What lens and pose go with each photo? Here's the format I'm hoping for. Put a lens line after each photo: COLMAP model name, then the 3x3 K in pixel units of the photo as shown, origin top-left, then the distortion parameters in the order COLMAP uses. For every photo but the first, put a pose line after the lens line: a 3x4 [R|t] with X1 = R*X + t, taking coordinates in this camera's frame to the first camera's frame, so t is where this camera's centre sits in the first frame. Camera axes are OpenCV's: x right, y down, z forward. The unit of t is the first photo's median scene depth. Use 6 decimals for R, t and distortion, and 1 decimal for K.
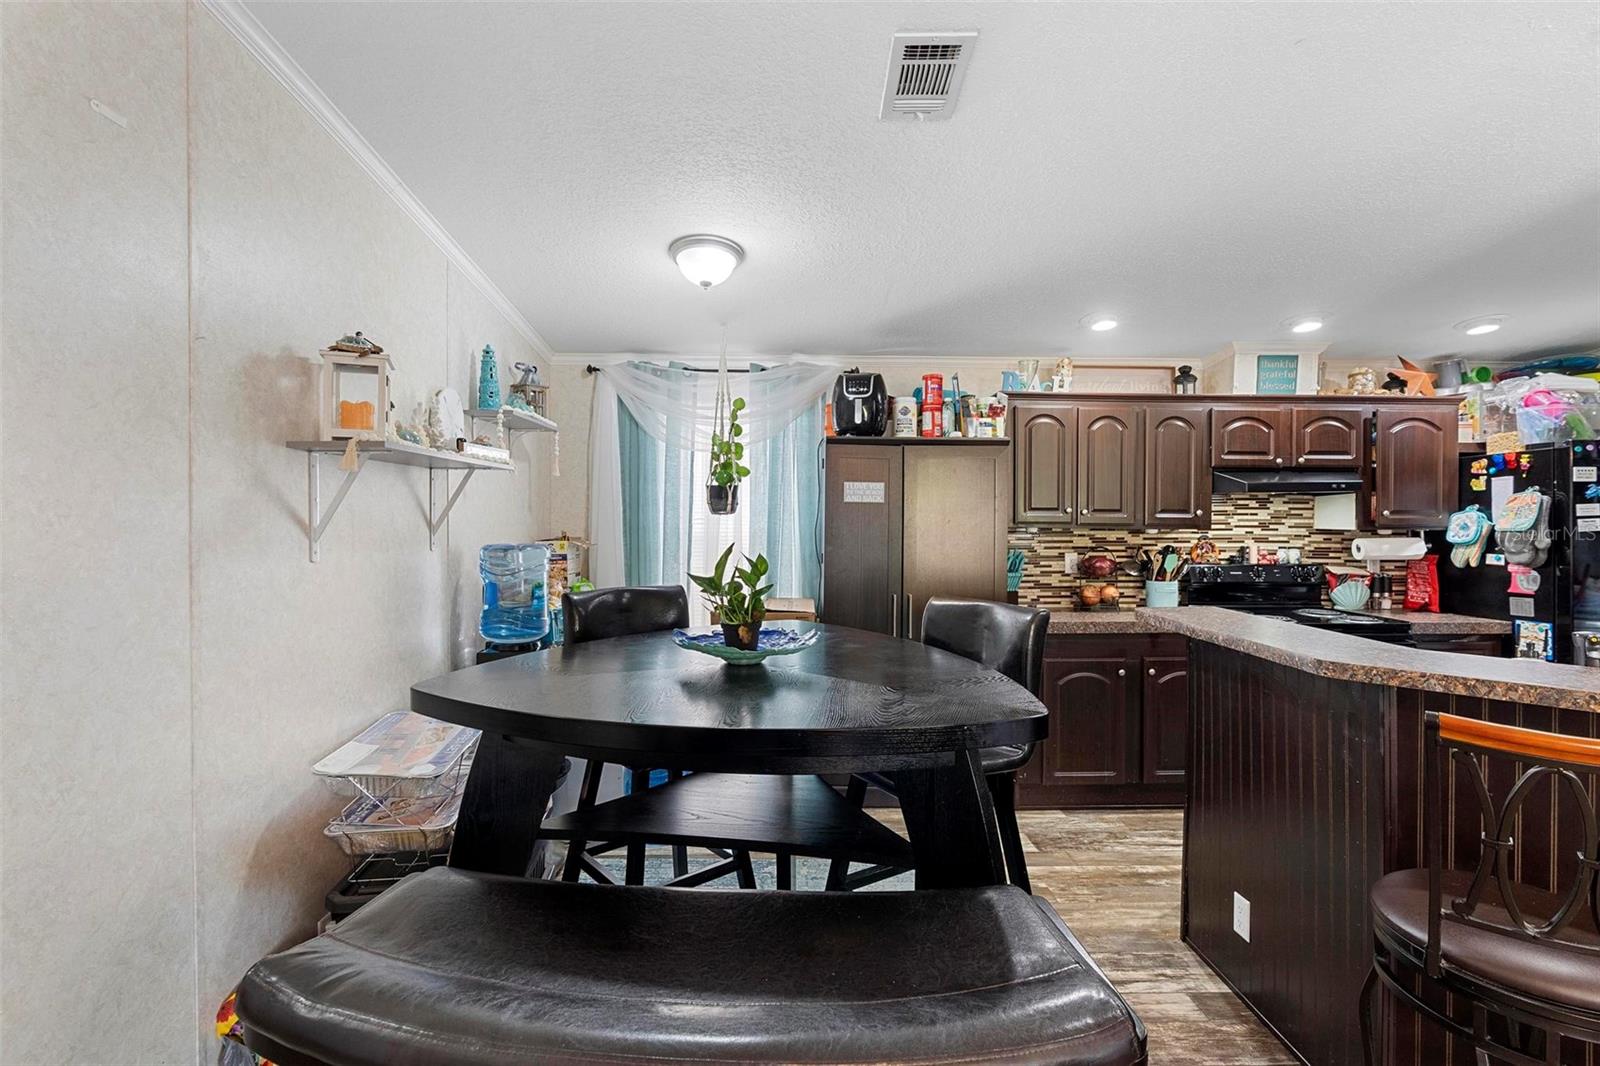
lens RADIAL K [[731.4, 0, 805.5], [0, 731.4, 520.9], [0, 0, 1]] dist [-0.003254, 0.004929]
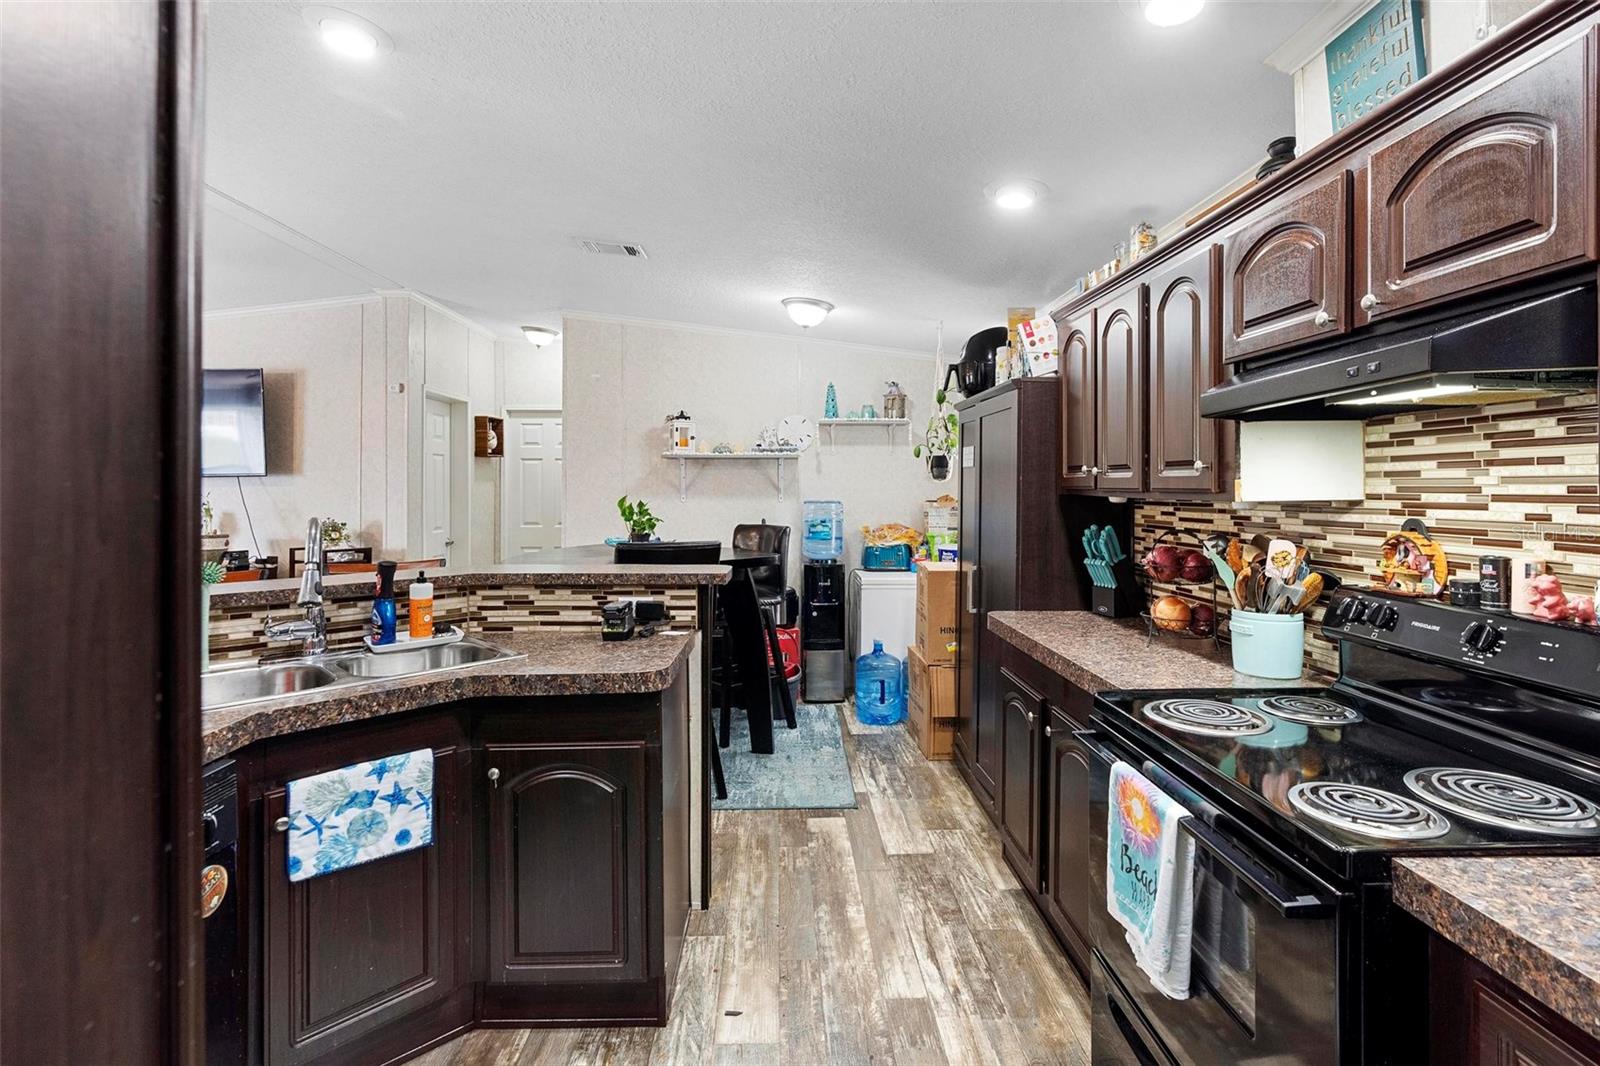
lens RADIAL K [[740.5, 0, 783.1], [0, 740.5, 495.1], [0, 0, 1]] dist [-0.003343, 0.000382]
pose [[-0.012660, 0.008415, -0.999884, 0.940591], [-0.003476, 0.999958, 0.008460, 0.004469], [0.999914, 0.003583, -0.012630, 0.679779]]
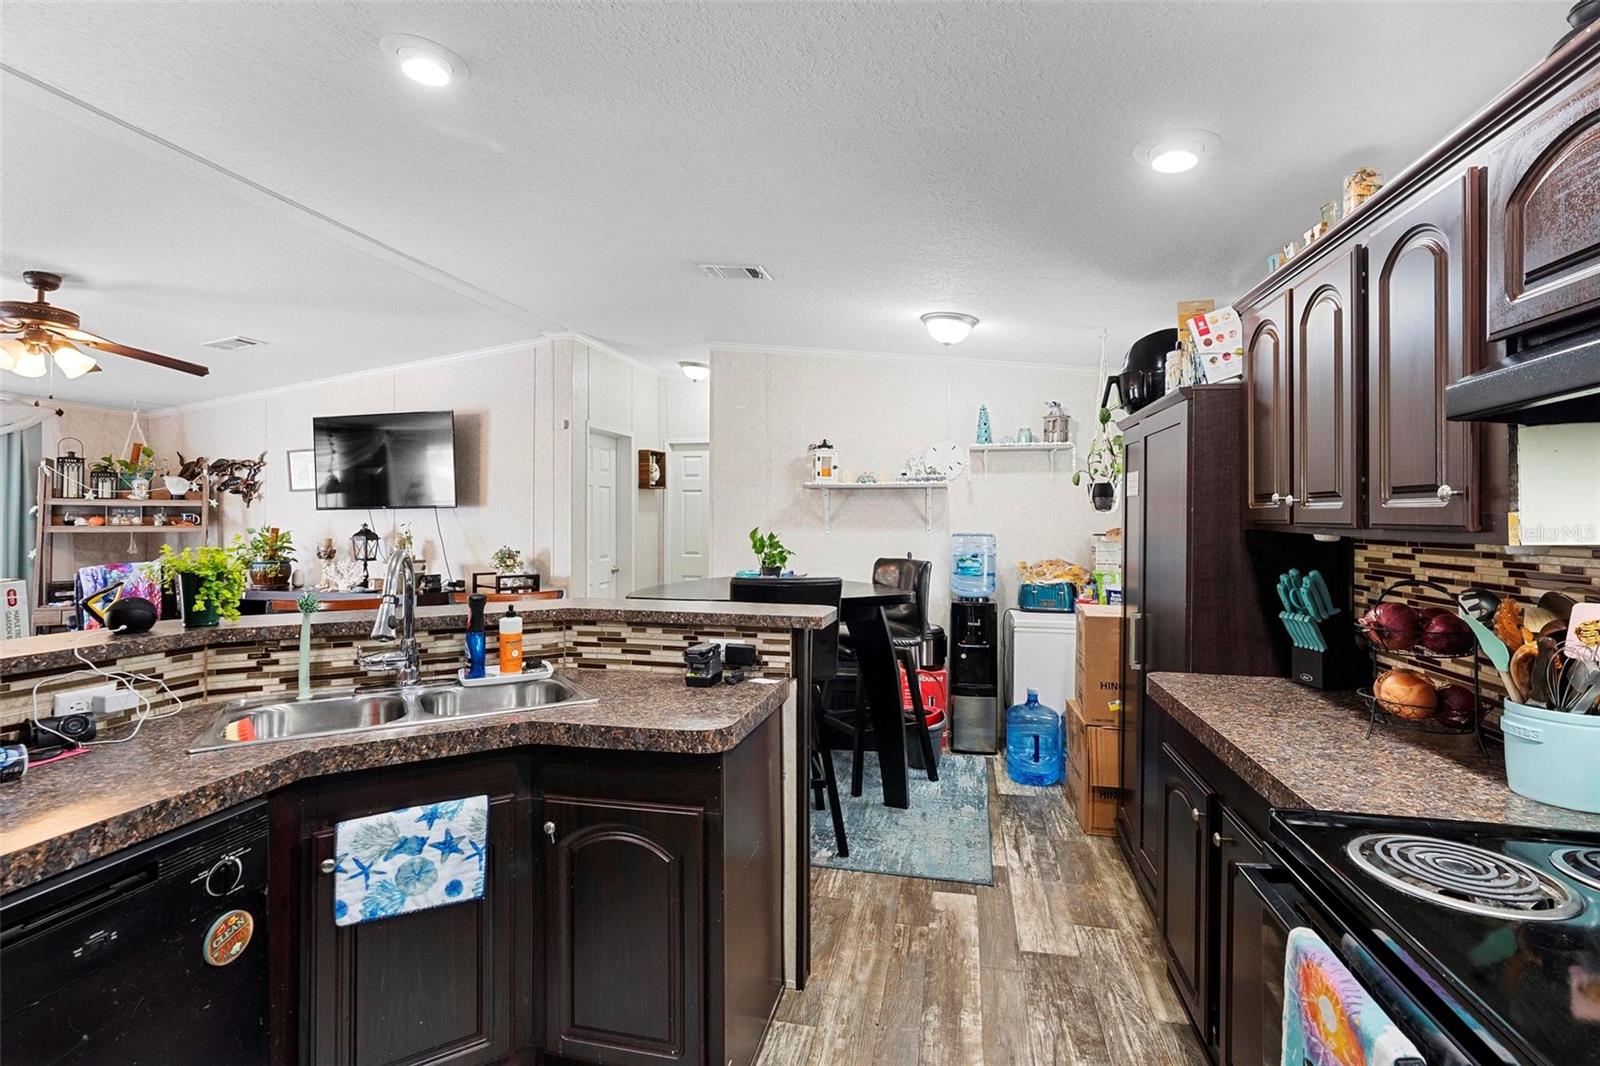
lens RADIAL K [[723.3, 0, 790.3], [0, 723.3, 519.4], [0, 0, 1]] dist [-0.007548, 0.004980]
pose [[-0.250581, 0.000624, -0.968095, 0.852993], [-0.005339, 0.999984, 0.002027, 0.001824], [0.968081, 0.005677, -0.250574, 0.734477]]
